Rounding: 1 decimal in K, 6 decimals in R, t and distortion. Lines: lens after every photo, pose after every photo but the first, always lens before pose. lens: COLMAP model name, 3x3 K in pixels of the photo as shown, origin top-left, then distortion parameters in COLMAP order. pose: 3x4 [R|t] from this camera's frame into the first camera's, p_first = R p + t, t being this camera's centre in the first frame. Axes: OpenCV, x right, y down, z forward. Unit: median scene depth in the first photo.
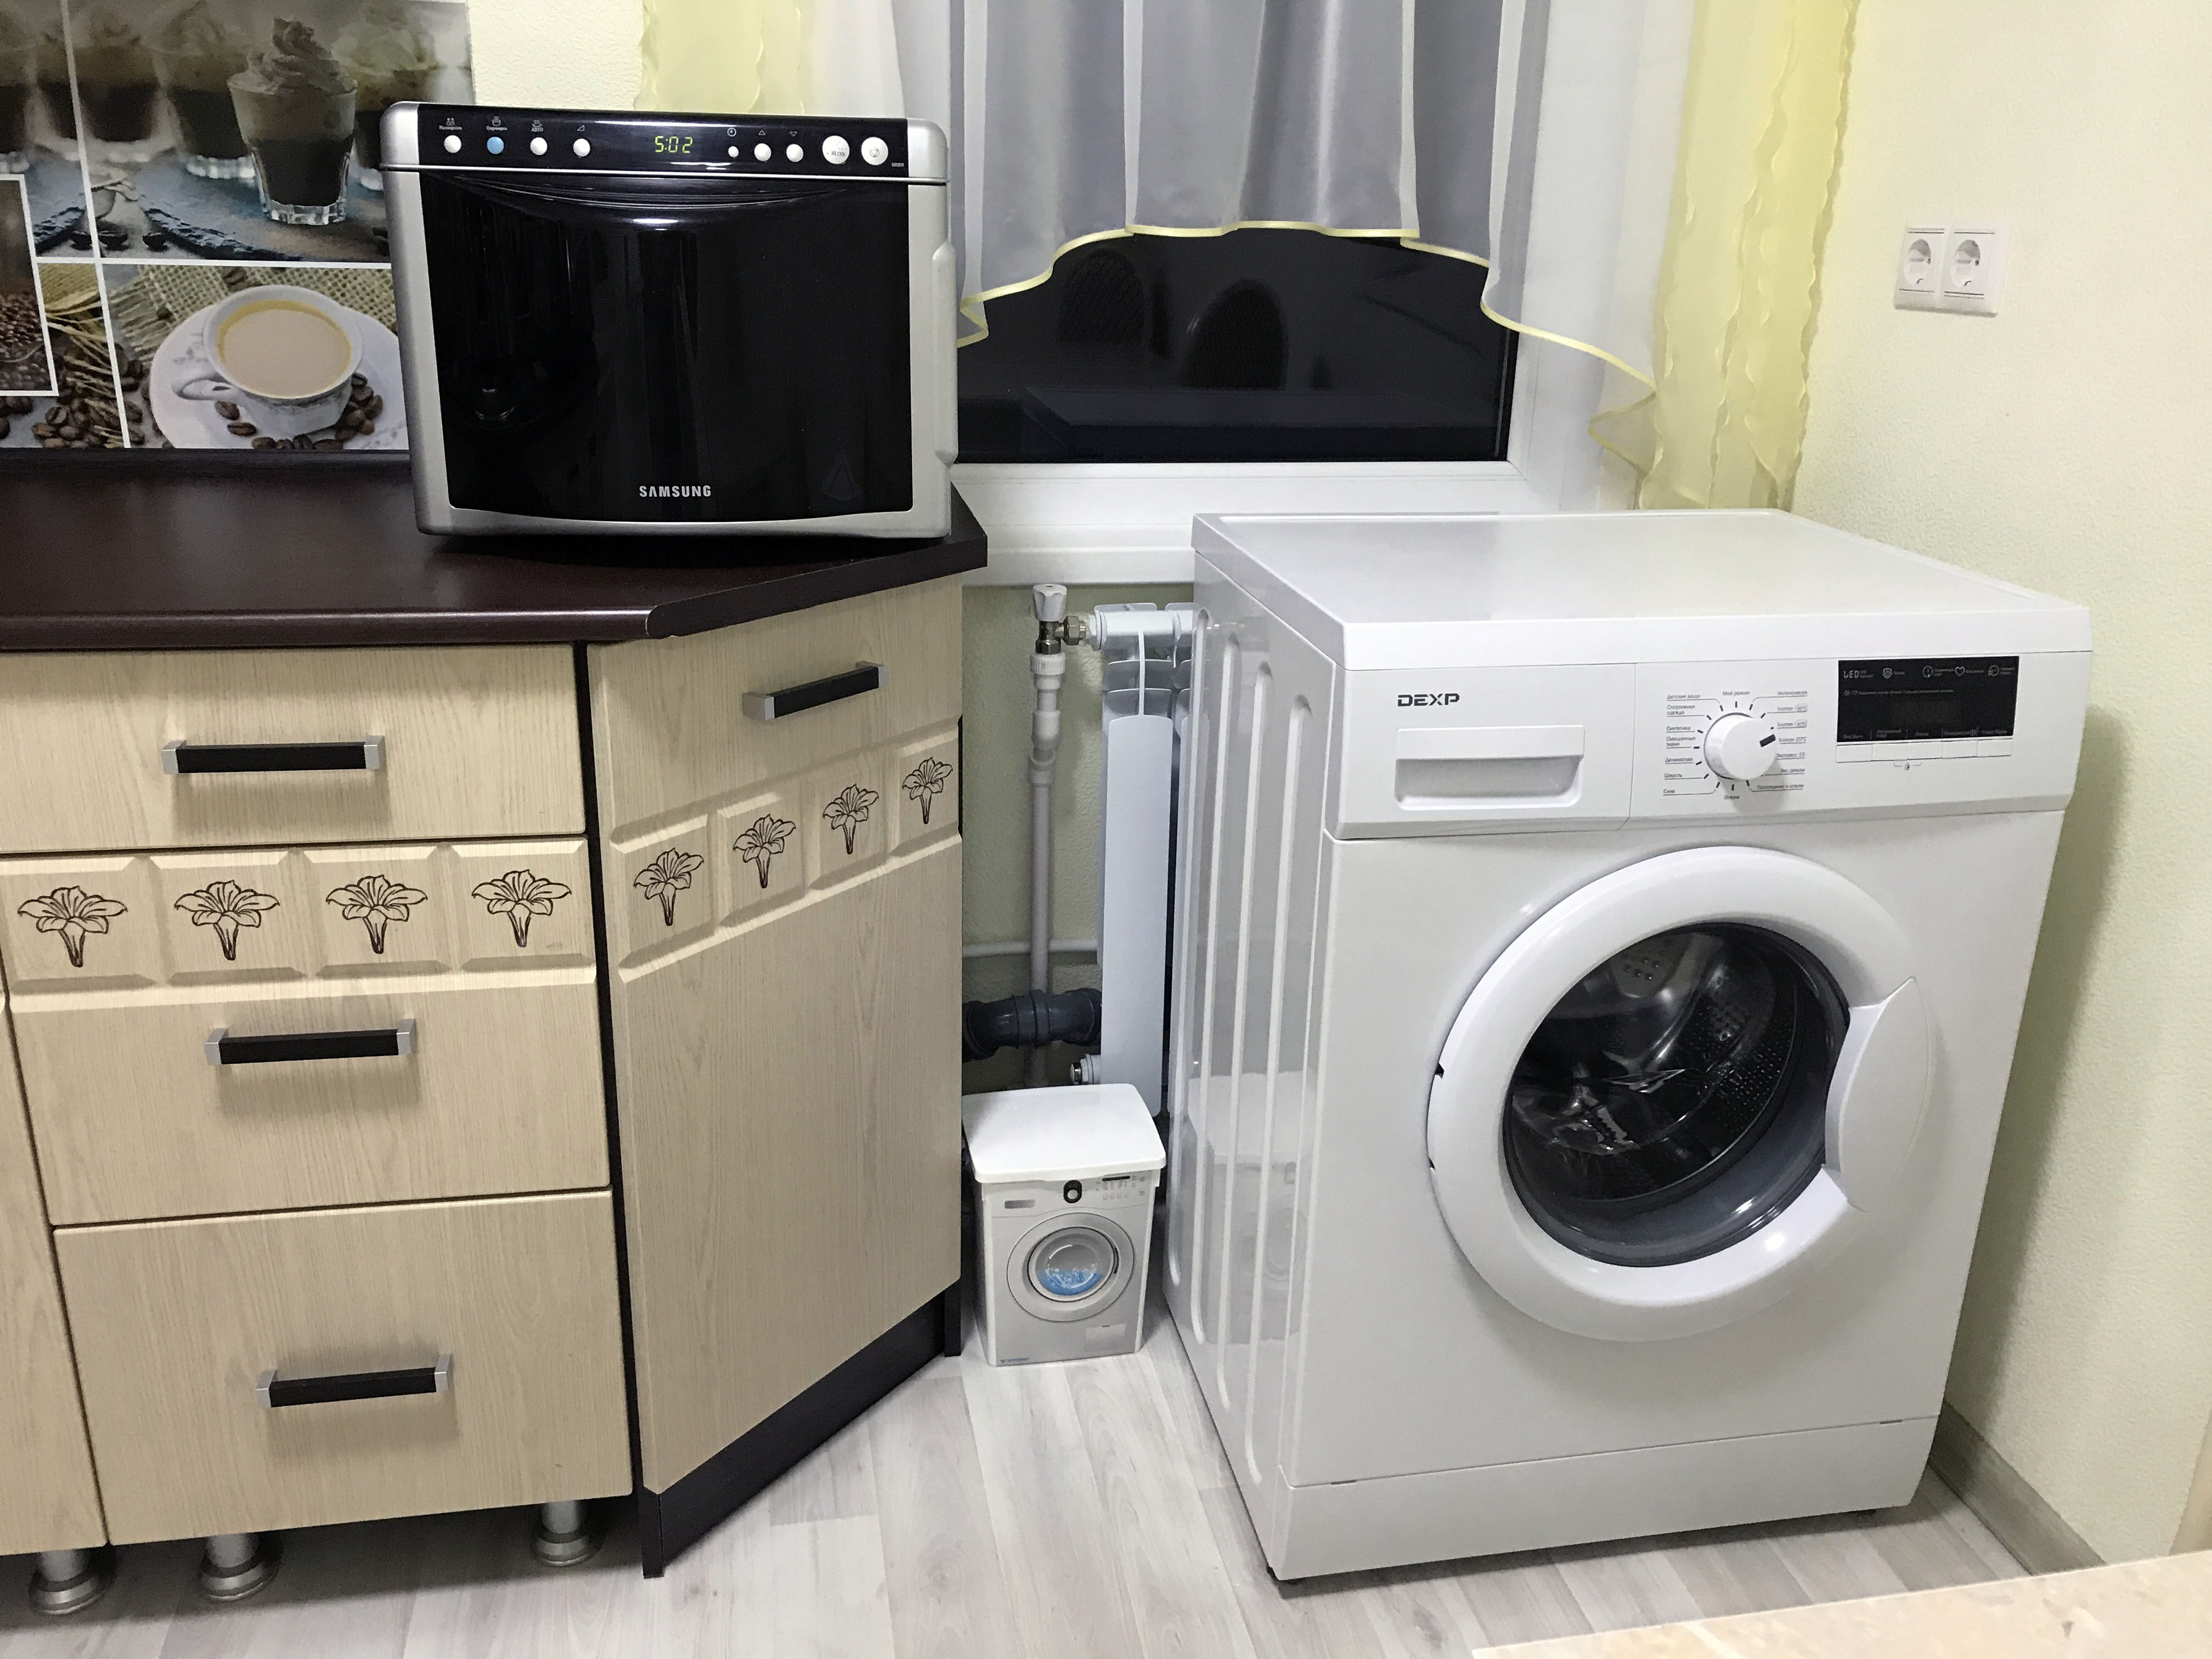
lens RADIAL K [[1790.2, 0, 1106.0], [0, 1790.2, 829.5], [0, 0, 1]] dist [0.014286, -0.003182]
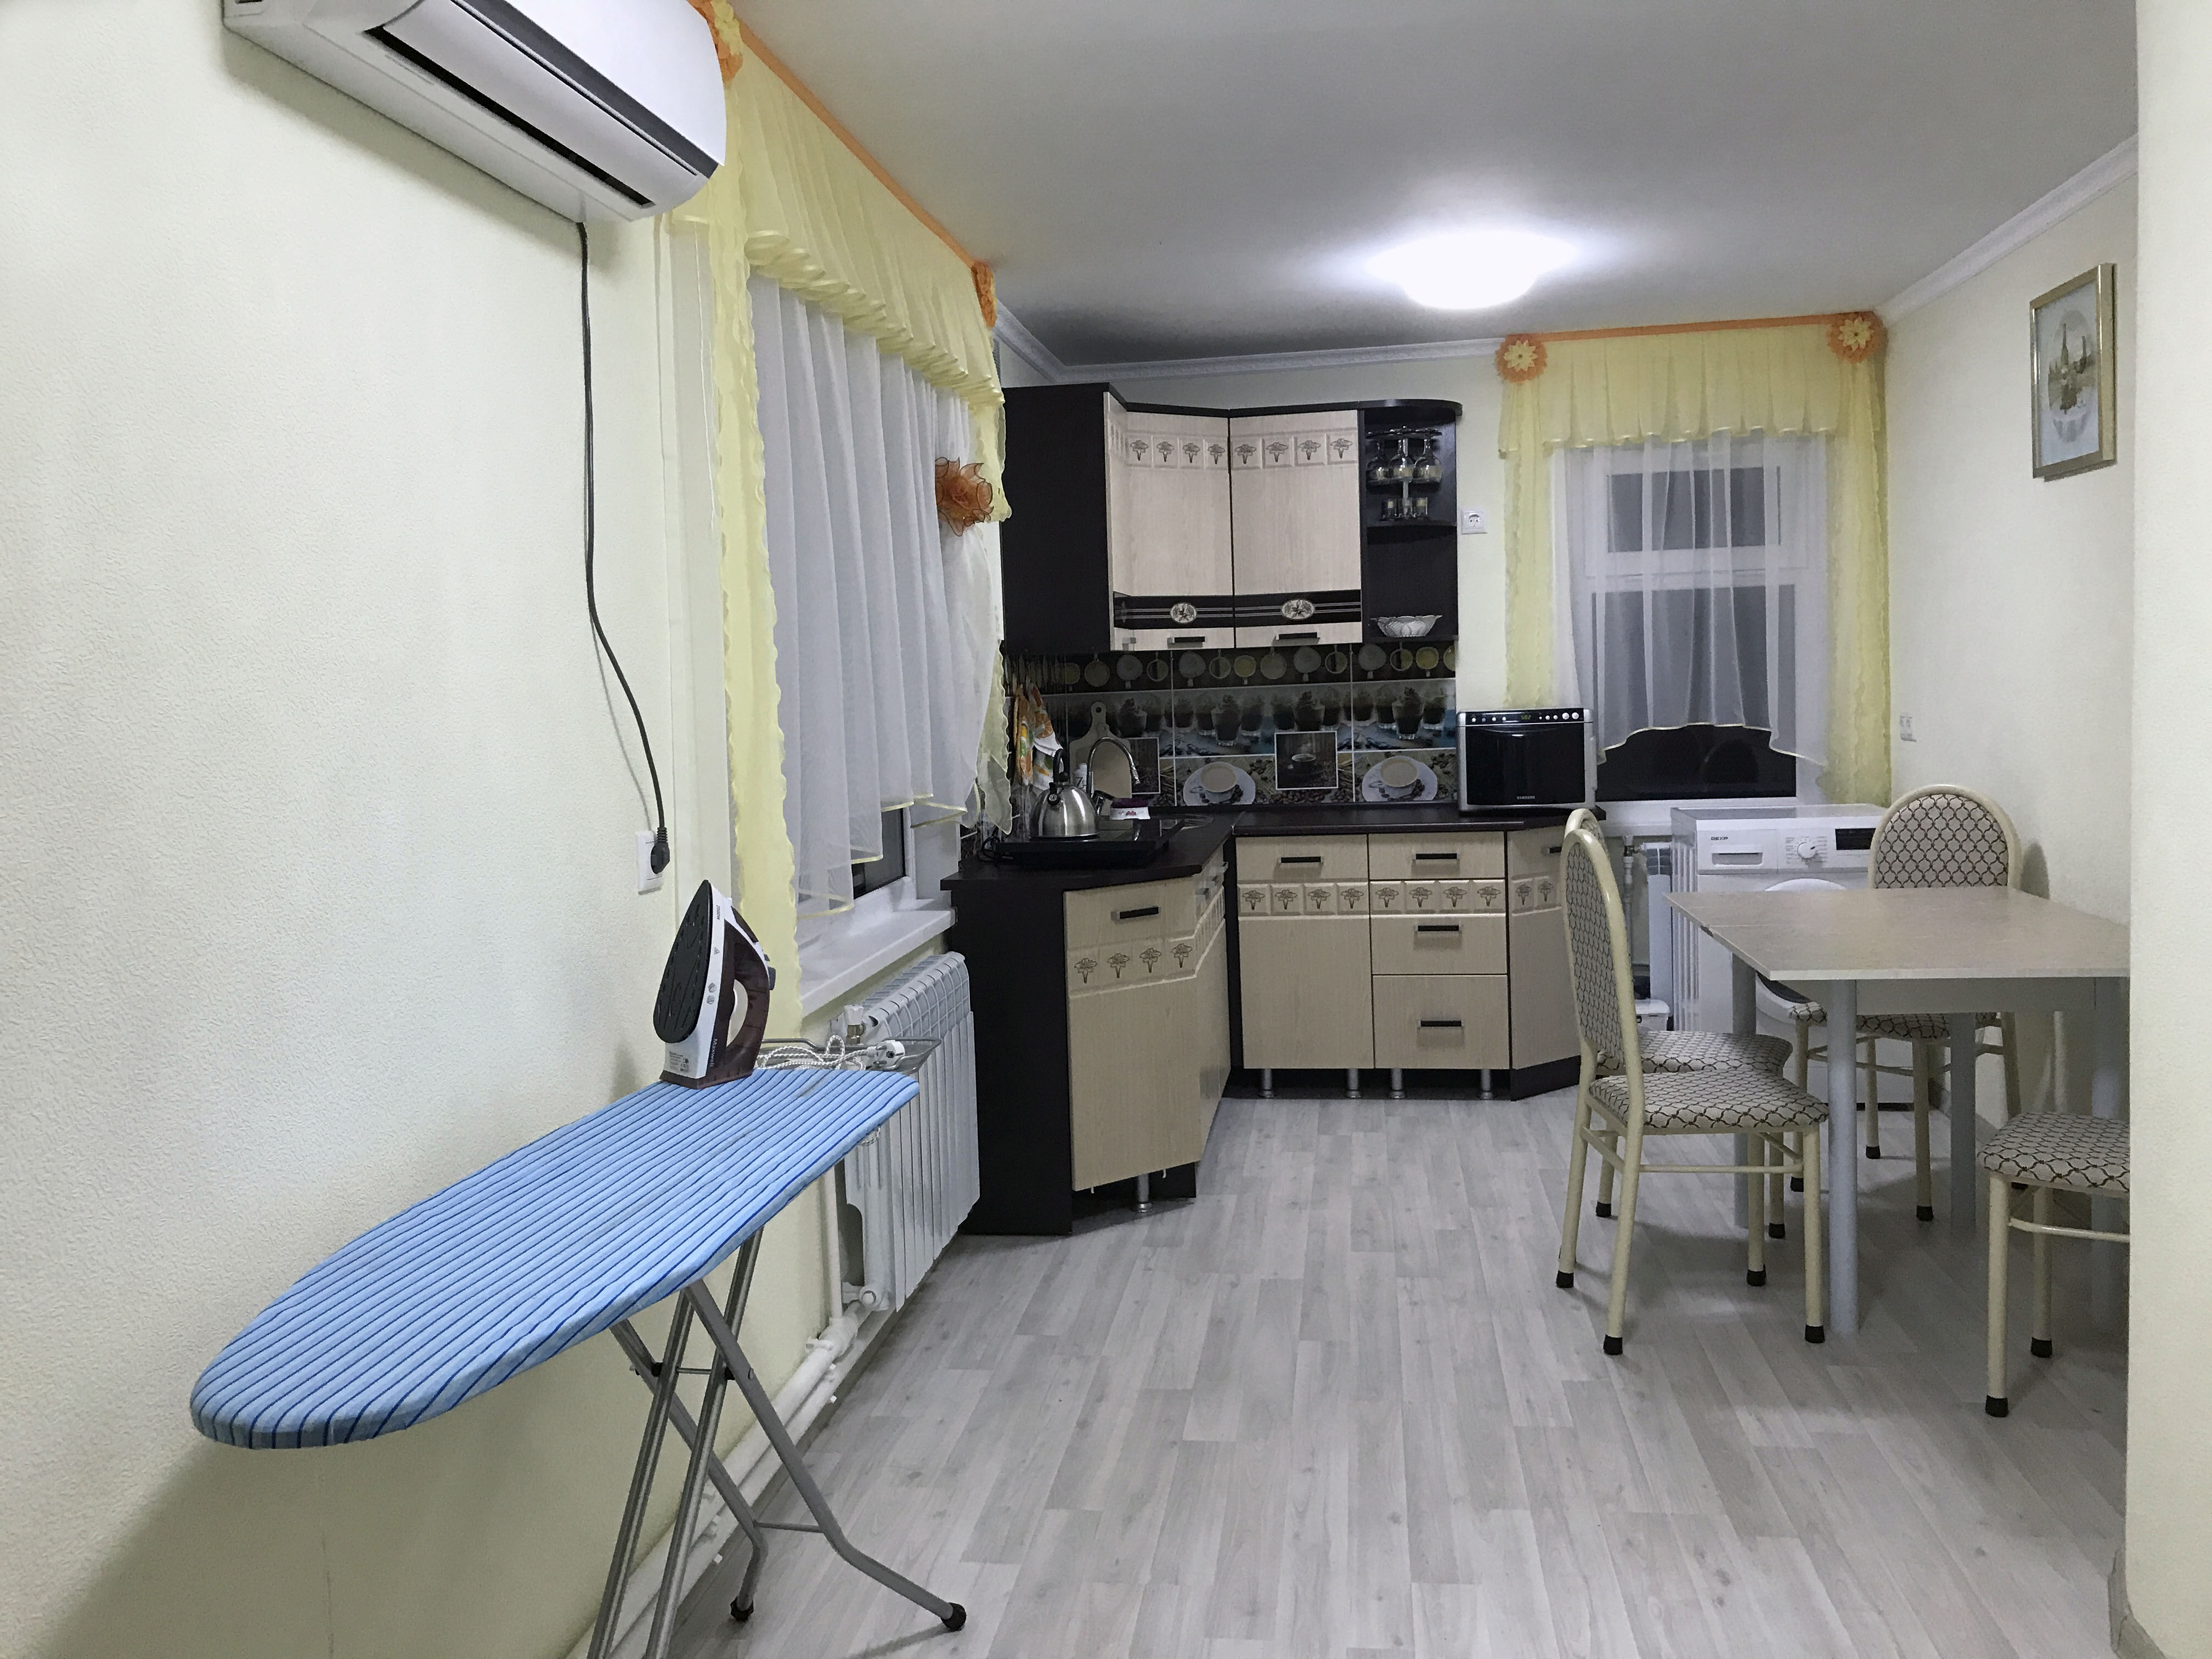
lens RADIAL K [[1790.2, 0, 1106.0], [0, 1790.2, 829.5], [0, 0, 1]] dist [0.014286, -0.003182]
pose [[0.940019, -0.032835, -0.339539, 0.201677], [-0.054019, 0.968469, -0.243207, 0.764392], [0.336819, 0.246961, 0.908605, -2.487359]]
